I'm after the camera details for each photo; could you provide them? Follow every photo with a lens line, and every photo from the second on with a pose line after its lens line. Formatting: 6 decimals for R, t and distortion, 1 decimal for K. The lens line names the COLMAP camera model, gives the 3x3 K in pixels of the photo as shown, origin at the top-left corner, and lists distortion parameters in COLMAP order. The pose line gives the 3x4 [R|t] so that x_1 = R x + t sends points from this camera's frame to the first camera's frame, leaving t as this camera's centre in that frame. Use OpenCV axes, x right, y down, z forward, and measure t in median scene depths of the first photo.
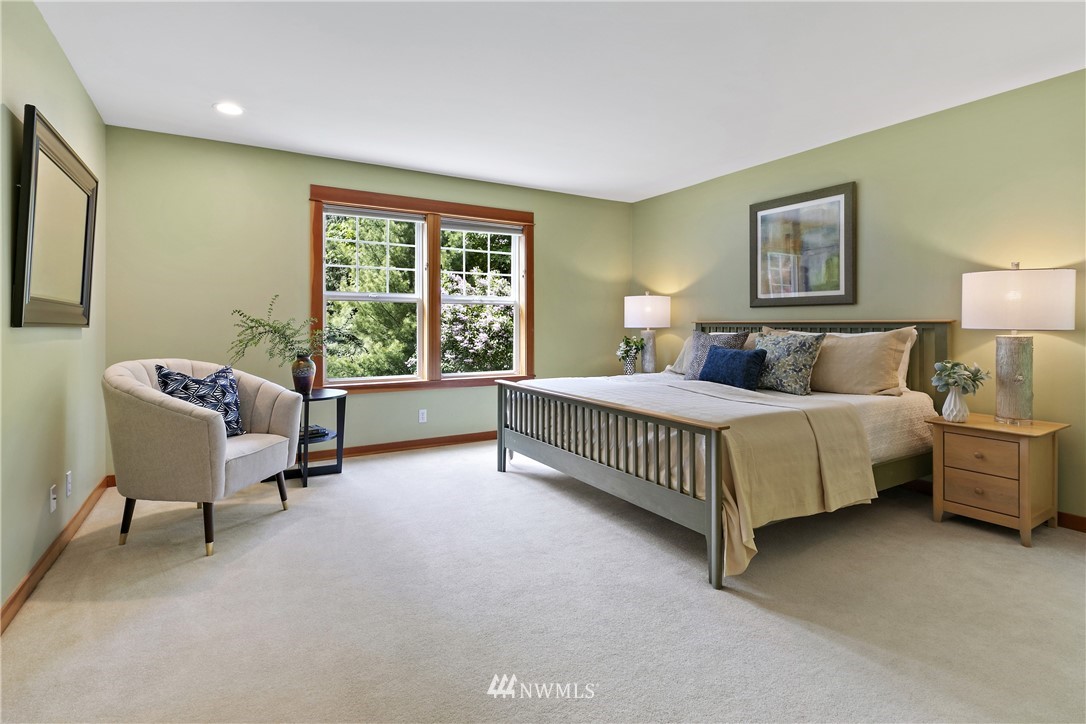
lens RADIAL K [[517.1, 0, 540.9], [0, 517.1, 323.5], [0, 0, 1]] dist [0.001993, 0.000185]
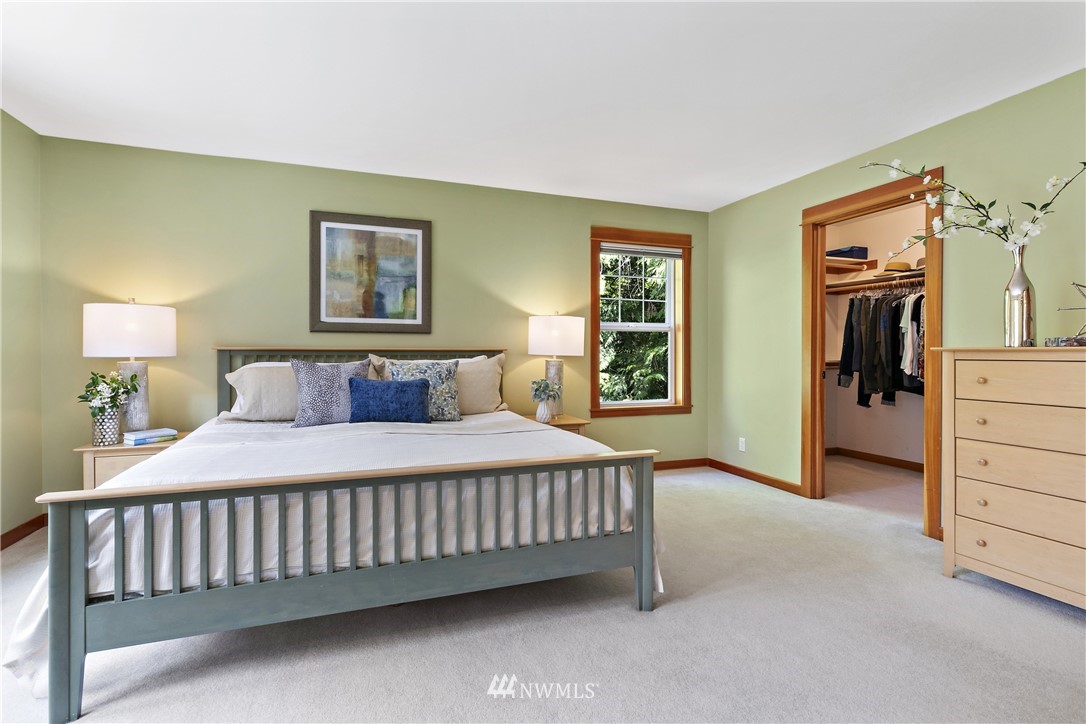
lens RADIAL K [[481.6, 0, 547.1], [0, 481.6, 360.8], [0, 0, 1]] dist [0.003289, 0.000058]
pose [[0.220126, -0.026208, 0.975119, -0.325429], [-0.005270, 0.999592, 0.028055, -0.008197], [-0.975457, -0.011315, 0.219898, 0.505325]]
